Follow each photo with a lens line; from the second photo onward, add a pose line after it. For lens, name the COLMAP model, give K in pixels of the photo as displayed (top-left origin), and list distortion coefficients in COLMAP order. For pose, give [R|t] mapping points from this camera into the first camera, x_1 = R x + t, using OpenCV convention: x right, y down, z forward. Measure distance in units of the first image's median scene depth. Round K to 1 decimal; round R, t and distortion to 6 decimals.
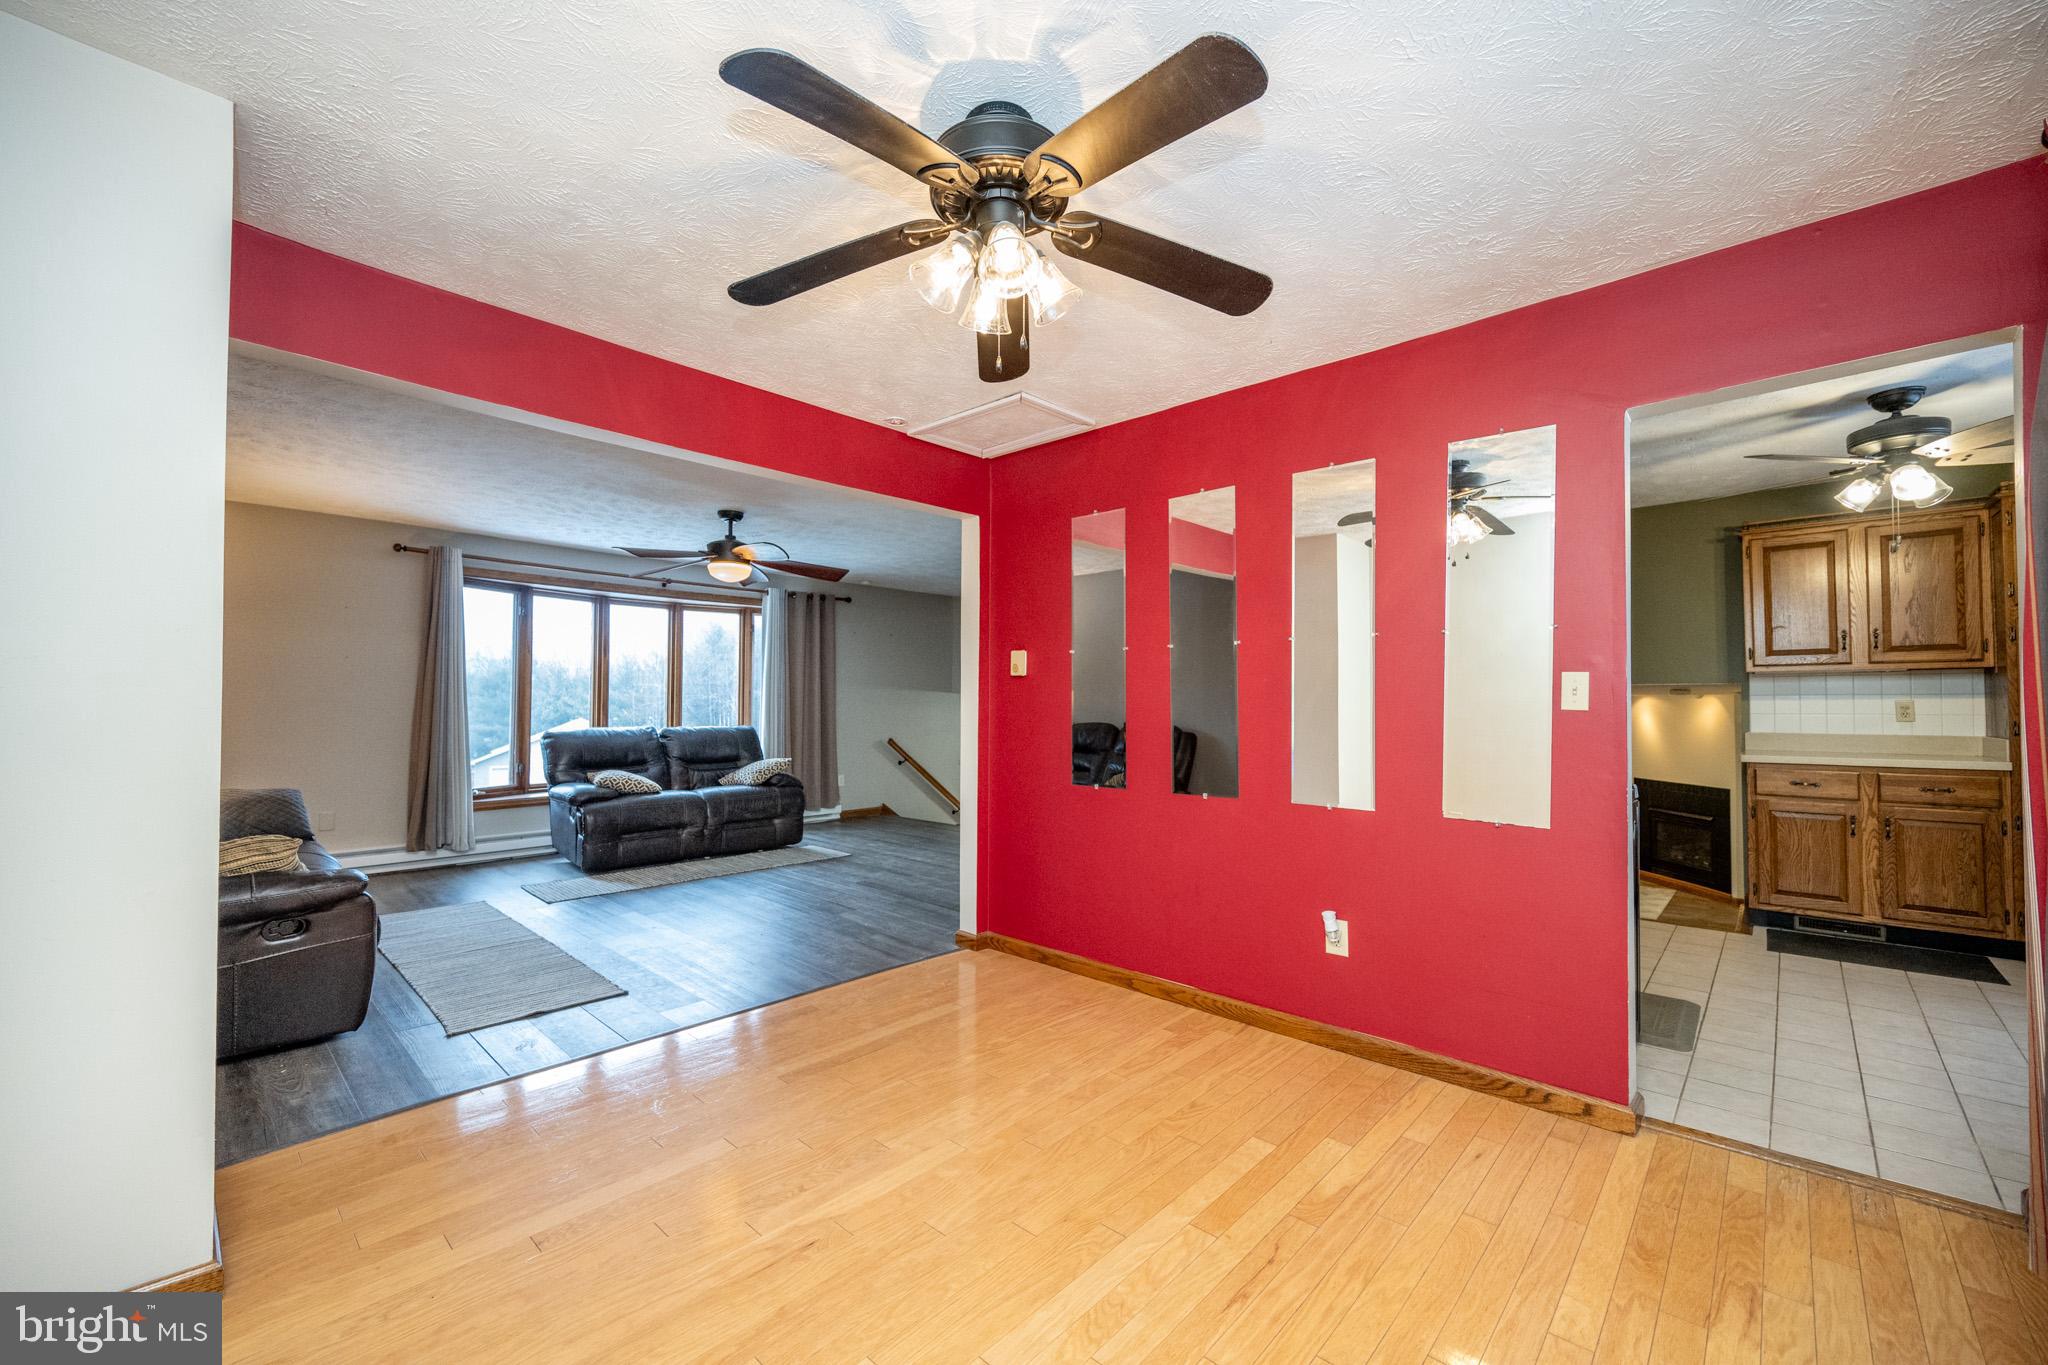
lens RADIAL K [[838.5, 0, 1022.4], [0, 838.5, 689.0], [0, 0, 1]] dist [0.003110, -0.000811]
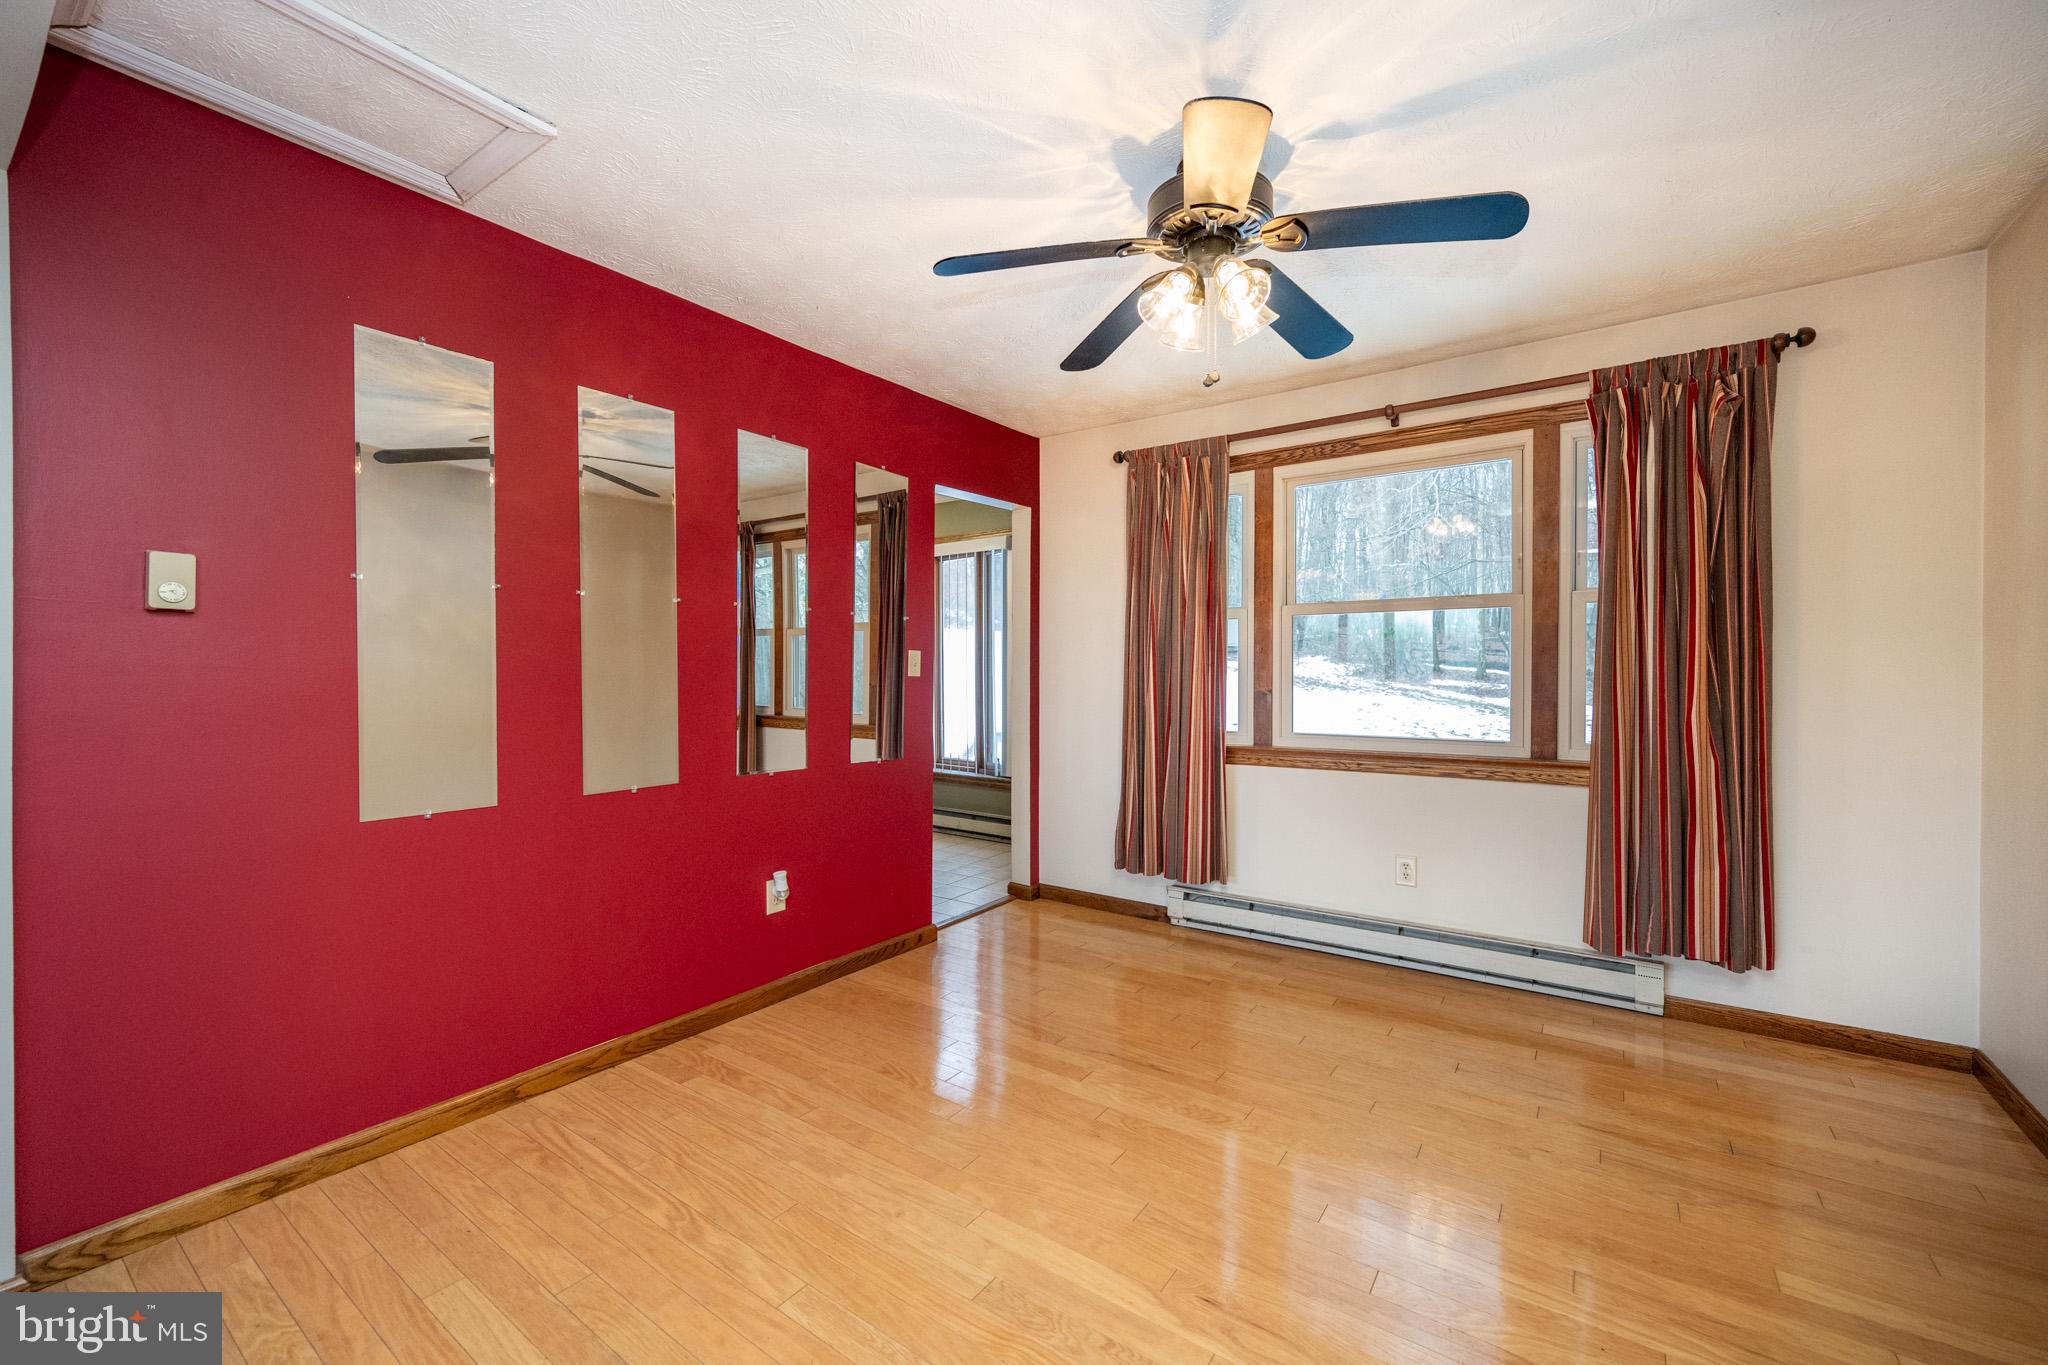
lens RADIAL K [[838.5, 0, 1014.9], [0, 838.5, 676.7], [0, 0, 1]] dist [0.003110, -0.000811]
pose [[-0.125801, -0.013529, 0.991963, -0.359150], [-0.020804, 0.999723, 0.010996, 0.003372], [-0.991837, -0.019253, -0.126048, 0.436900]]
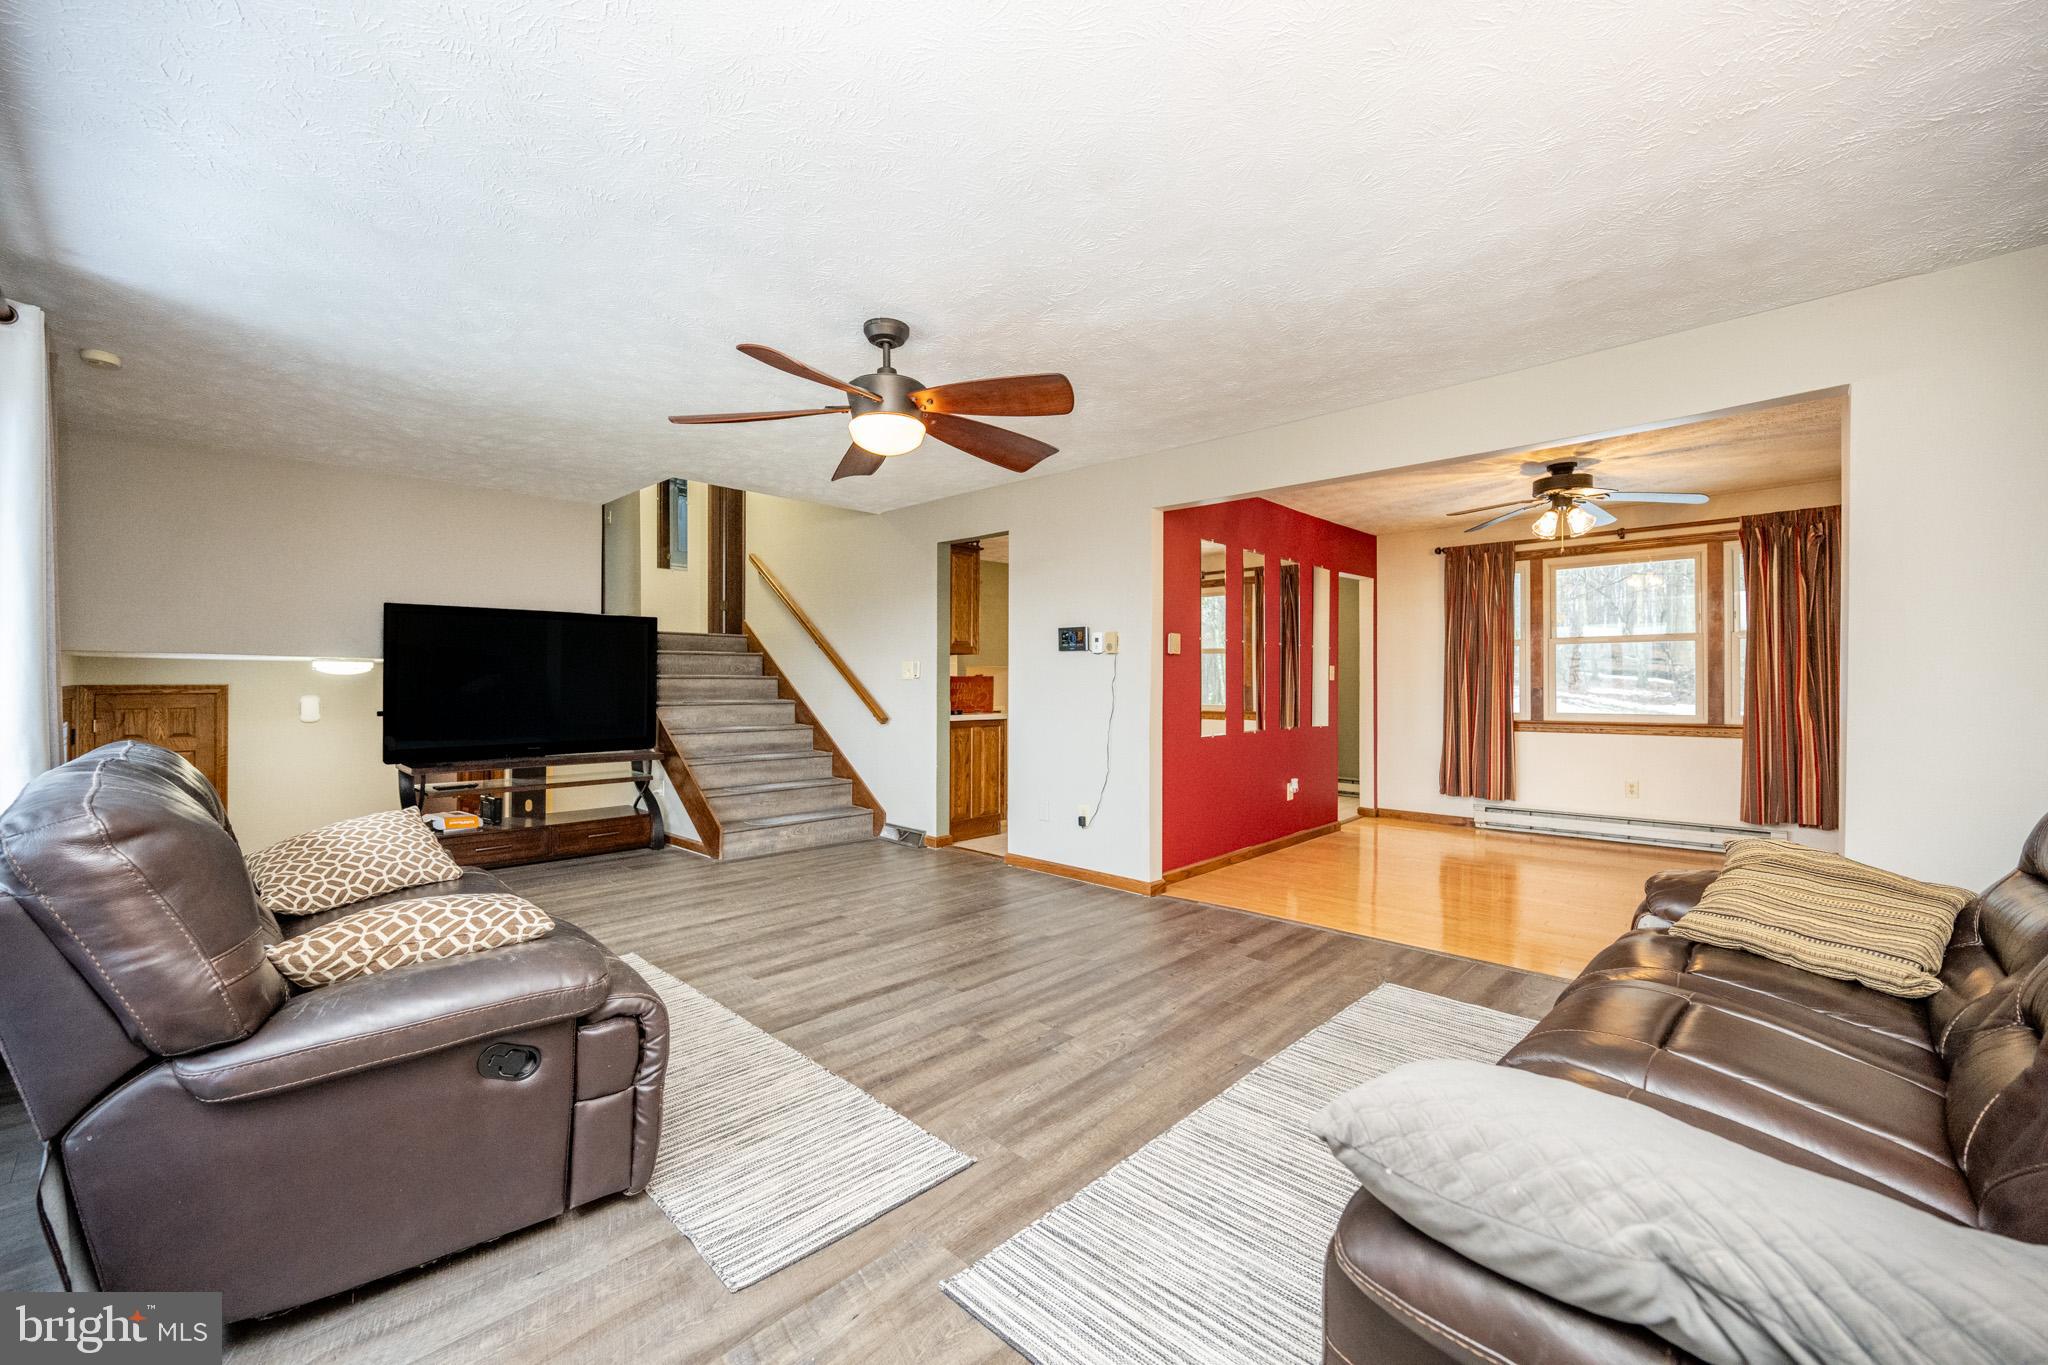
lens RADIAL K [[838.5, 0, 1028.0], [0, 838.5, 671.4], [0, 0, 1]] dist [0.003110, -0.000811]
pose [[-0.007810, 0.003841, 0.999962, -0.868186], [-0.020313, 0.999786, -0.003999, 0.013309], [-0.999763, -0.020344, -0.007730, 0.864355]]
